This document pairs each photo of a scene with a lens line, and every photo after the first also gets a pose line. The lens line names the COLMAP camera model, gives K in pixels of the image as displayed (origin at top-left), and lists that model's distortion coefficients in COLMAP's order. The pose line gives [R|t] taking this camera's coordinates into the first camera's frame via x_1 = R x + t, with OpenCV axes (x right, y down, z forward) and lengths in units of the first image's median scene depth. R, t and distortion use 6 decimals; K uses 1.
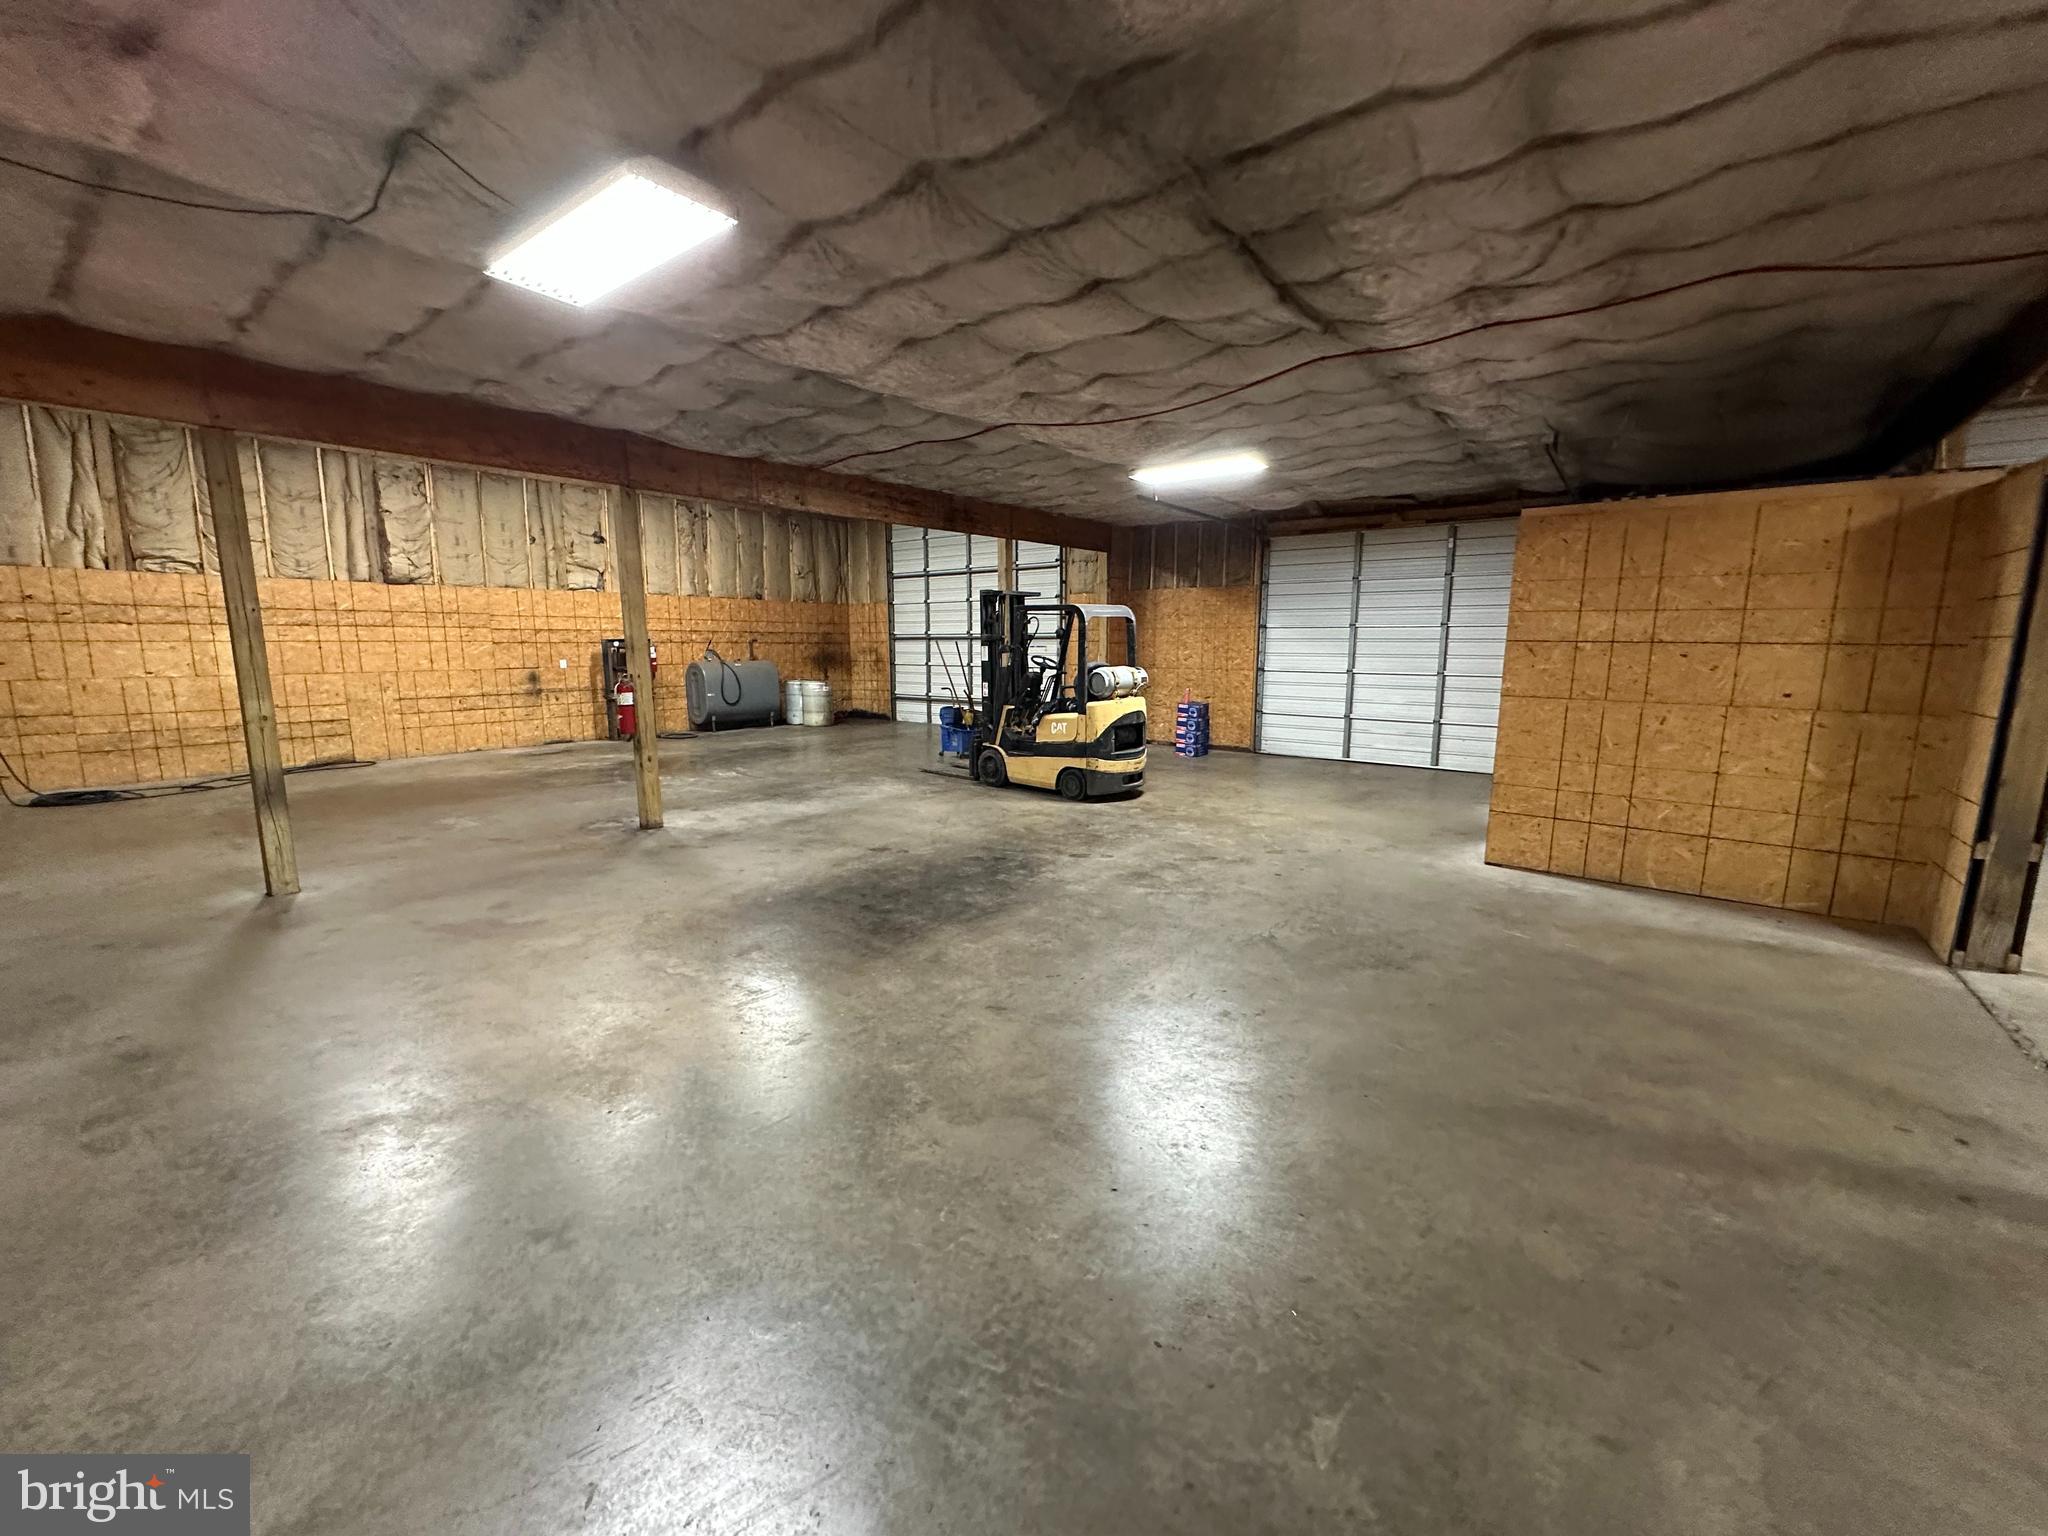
lens RADIAL K [[817.2, 0, 1024.8], [0, 817.2, 767.7], [0, 0, 1]] dist [-0.003086, 0.000418]
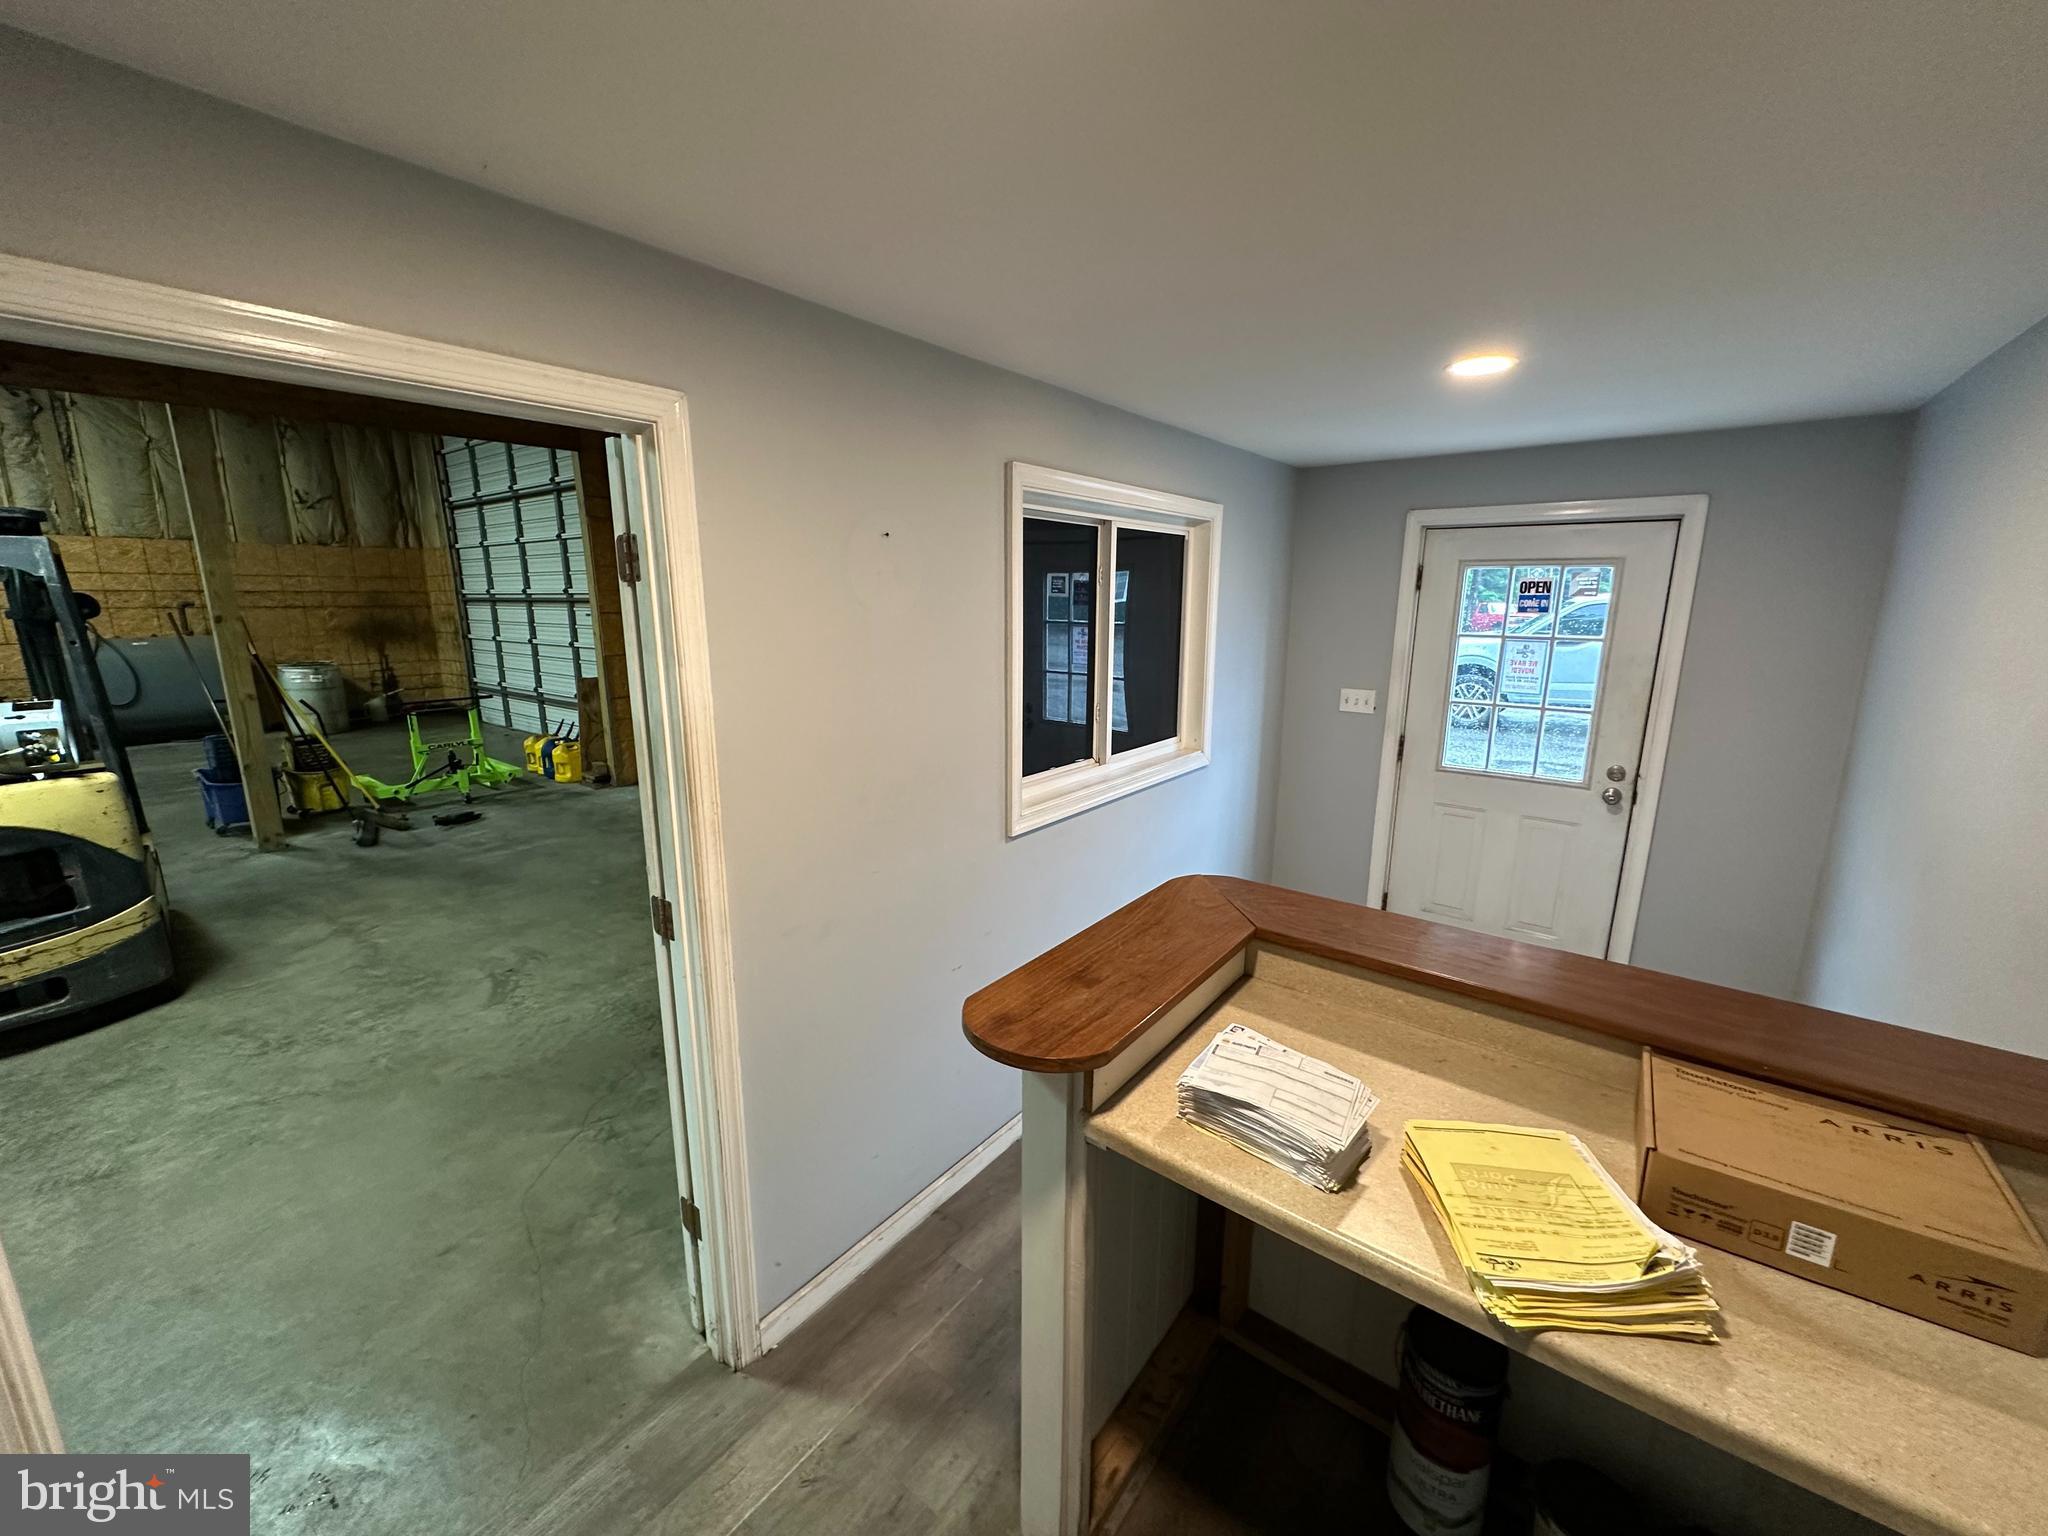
lens RADIAL K [[817.2, 0, 1017.4], [0, 817.2, 772.2], [0, 0, 1]] dist [-0.003086, 0.000418]
pose [[0.999985, -0.000277, 0.005502, 0.298010], [-0.000042, 0.998330, 0.057761, -0.054701], [-0.005509, -0.057761, 0.998315, 0.313569]]
